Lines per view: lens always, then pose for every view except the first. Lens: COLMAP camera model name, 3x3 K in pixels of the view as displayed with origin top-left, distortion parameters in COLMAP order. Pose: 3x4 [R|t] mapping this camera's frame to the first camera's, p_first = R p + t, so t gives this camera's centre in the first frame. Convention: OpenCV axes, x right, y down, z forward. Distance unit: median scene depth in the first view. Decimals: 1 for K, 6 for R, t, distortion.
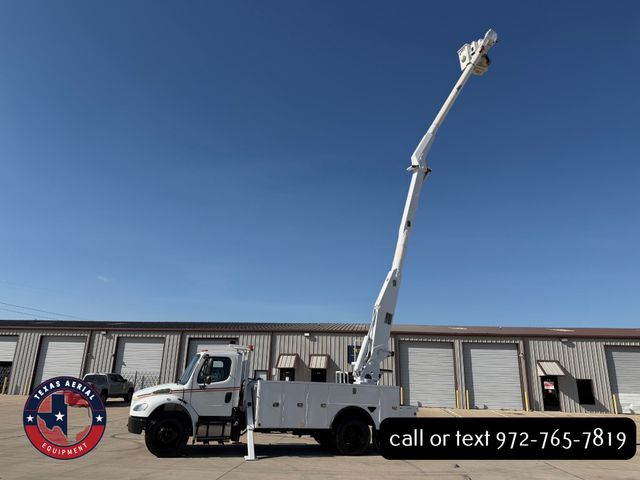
lens RADIAL K [[451.2, 0, 313.7], [0, 451.2, 243.8], [0, 0, 1]] dist [0.078416, -0.095323]
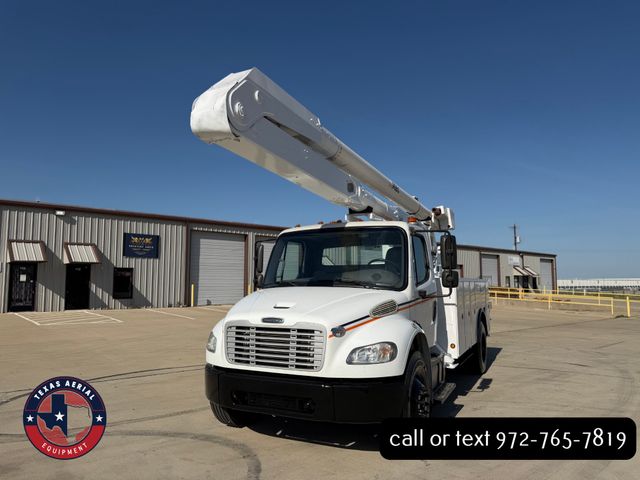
lens RADIAL K [[453.5, 0, 325.0], [0, 453.5, 241.6], [0, 0, 1]] dist [-0.000745, -0.001603]
pose [[0.675942, 0.037665, 0.735992, -0.361193], [-0.195463, 0.972088, 0.129768, 0.122627], [-0.710561, -0.231575, 0.664437, 0.428683]]
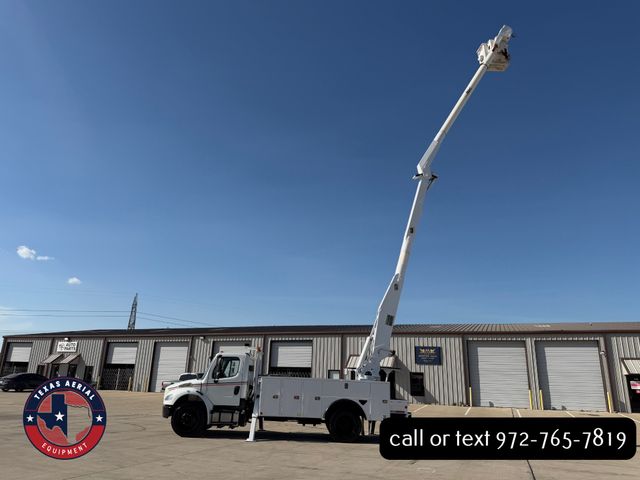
lens RADIAL K [[451.2, 0, 313.7], [0, 451.2, 243.8], [0, 0, 1]] dist [0.078416, -0.095323]
pose [[0.965864, -0.073558, -0.248389, 0.189678], [0.072641, 0.997275, -0.012865, -0.011972], [0.248658, -0.005617, 0.968575, -0.067220]]
